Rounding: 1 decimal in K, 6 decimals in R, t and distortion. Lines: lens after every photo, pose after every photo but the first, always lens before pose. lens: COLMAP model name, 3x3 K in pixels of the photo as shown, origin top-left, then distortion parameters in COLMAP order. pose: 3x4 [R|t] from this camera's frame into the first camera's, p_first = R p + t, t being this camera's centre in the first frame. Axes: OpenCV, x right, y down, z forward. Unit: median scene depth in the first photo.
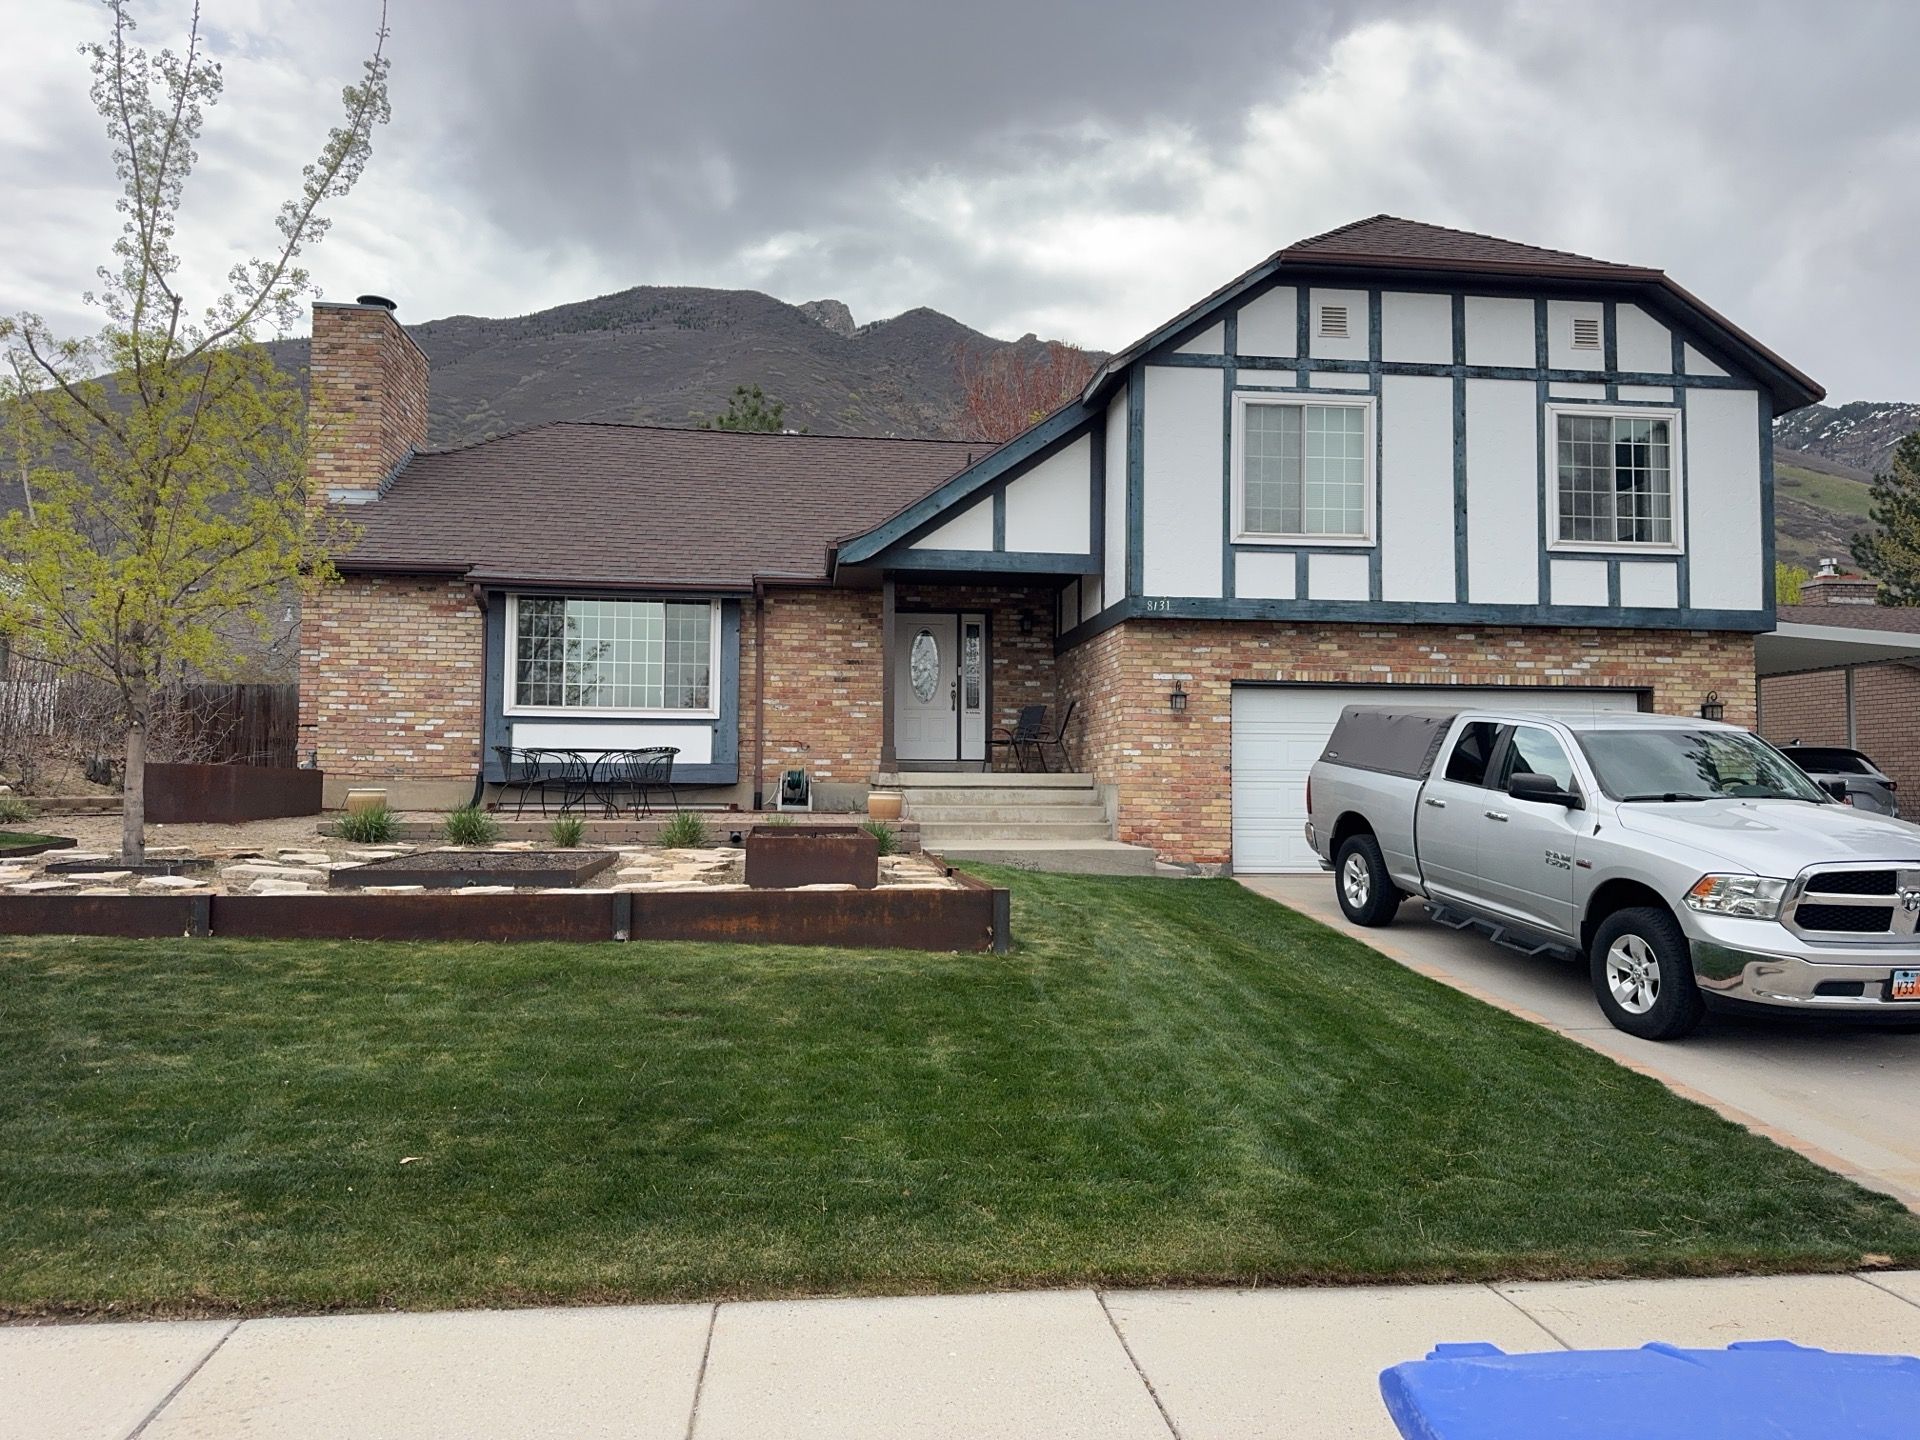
lens RADIAL K [[1311.0, 0, 960.0], [0, 1311.0, 720.0], [0, 0, 1]] dist [0.183974, -0.354222]
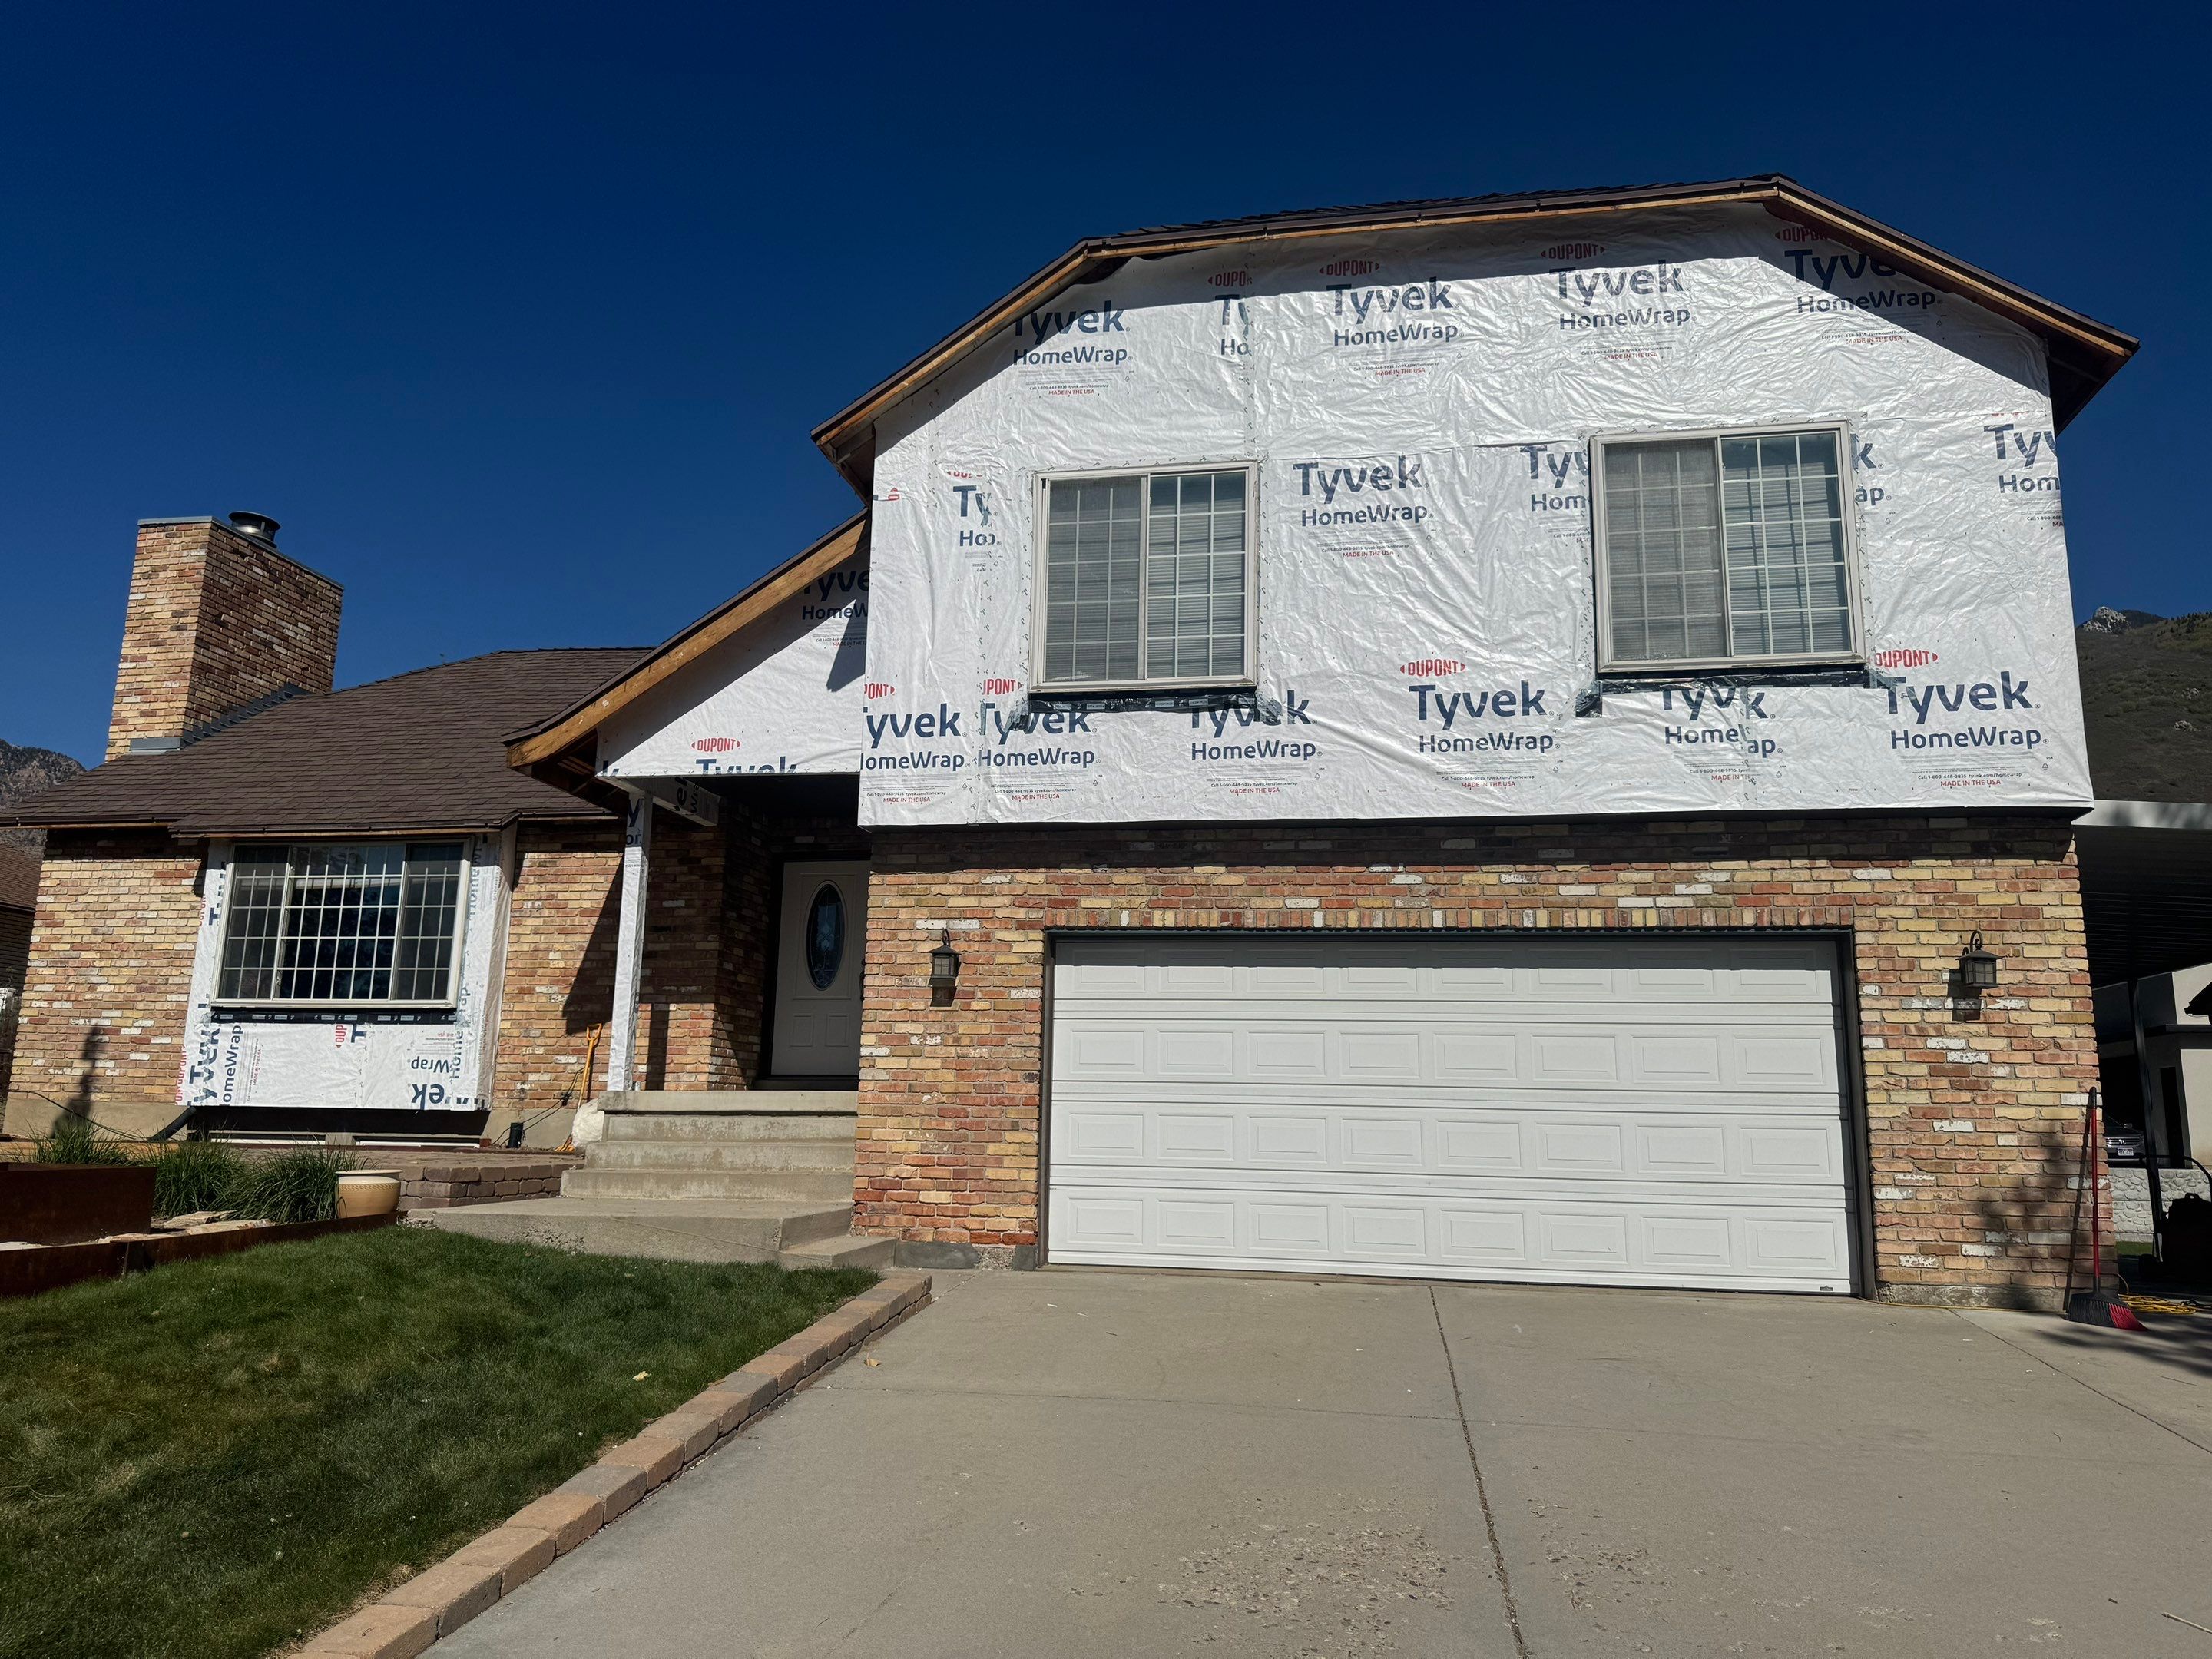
lens RADIAL K [[1541.8, 0, 1102.6], [0, 1541.8, 838.7], [0, 0, 1]] dist [0.100753, -0.135574]
pose [[0.953398, -0.045649, -0.298241, 0.423614], [0.002481, 0.989640, -0.143546, 0.028868], [0.301704, 0.136117, 0.943635, 0.332603]]
